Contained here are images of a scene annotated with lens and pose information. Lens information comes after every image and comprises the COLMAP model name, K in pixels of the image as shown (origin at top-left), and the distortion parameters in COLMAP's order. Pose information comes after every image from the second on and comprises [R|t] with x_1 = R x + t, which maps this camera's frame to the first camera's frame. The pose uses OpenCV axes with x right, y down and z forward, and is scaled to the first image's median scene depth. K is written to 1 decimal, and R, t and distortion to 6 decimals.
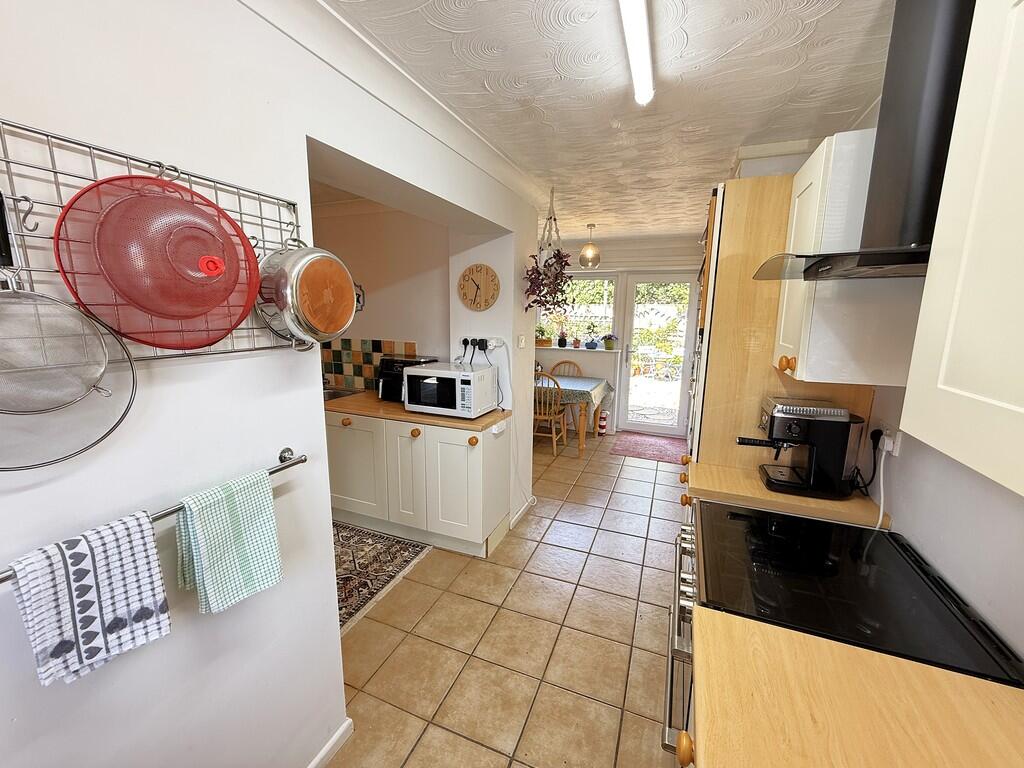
lens RADIAL K [[417.1, 0, 508.9], [0, 417.1, 383.6], [0, 0, 1]] dist [0.000945, 0.000041]
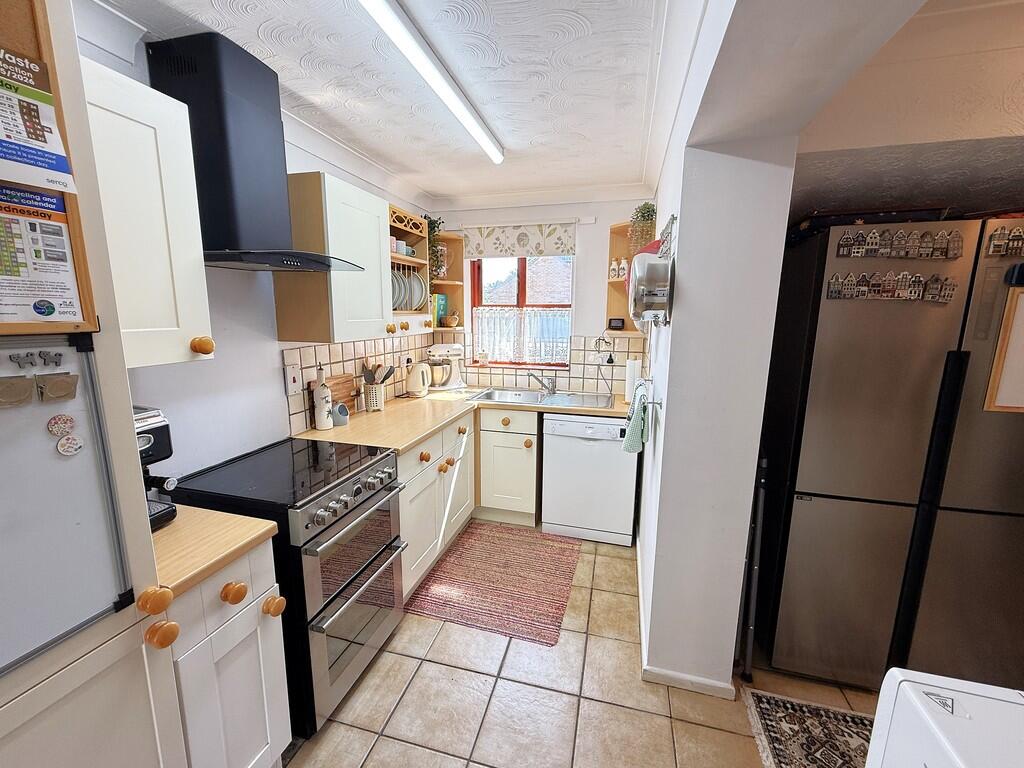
lens RADIAL K [[417.1, 0, 510.9], [0, 417.1, 383.1], [0, 0, 1]] dist [0.000945, 0.000041]
pose [[-0.992570, 0.001314, -0.121672, 0.051785], [-0.040528, 0.939278, 0.340756, -0.127153], [0.114731, 0.343155, -0.932245, 0.813601]]
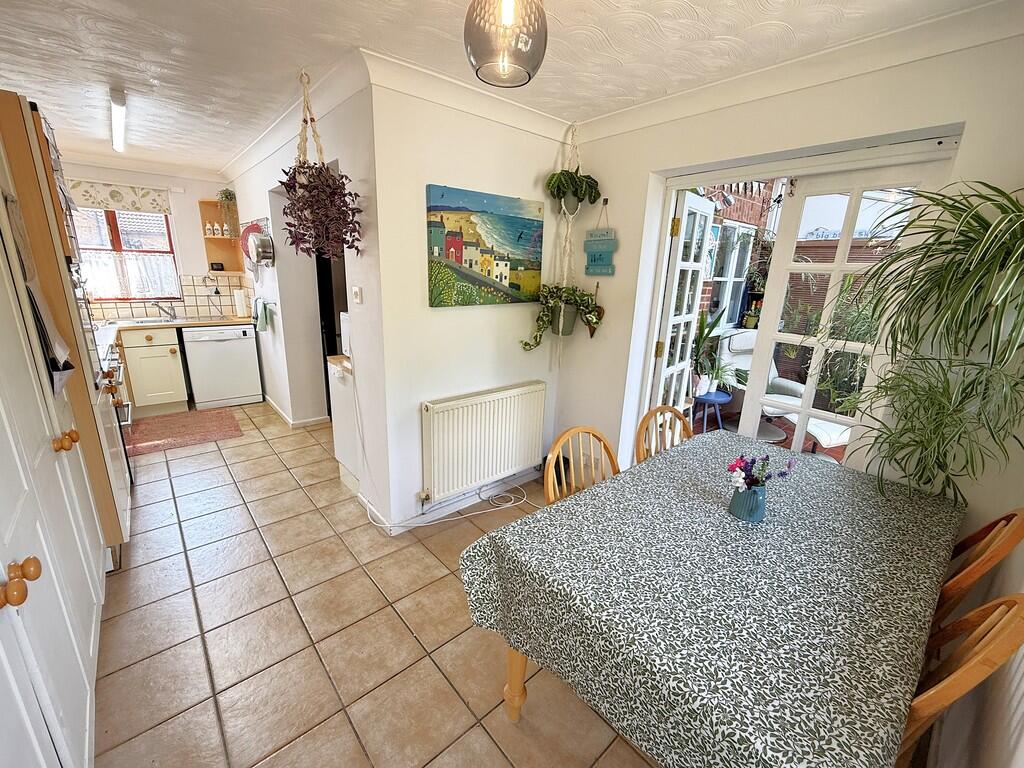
lens RADIAL K [[417.1, 0, 506.3], [0, 417.1, 383.4], [0, 0, 1]] dist [0.000945, 0.000041]
pose [[-0.451978, 0.209682, -0.867035, 0.546200], [-0.200028, 0.923405, 0.327587, -0.229948], [0.869313, 0.321493, -0.375417, 1.399059]]
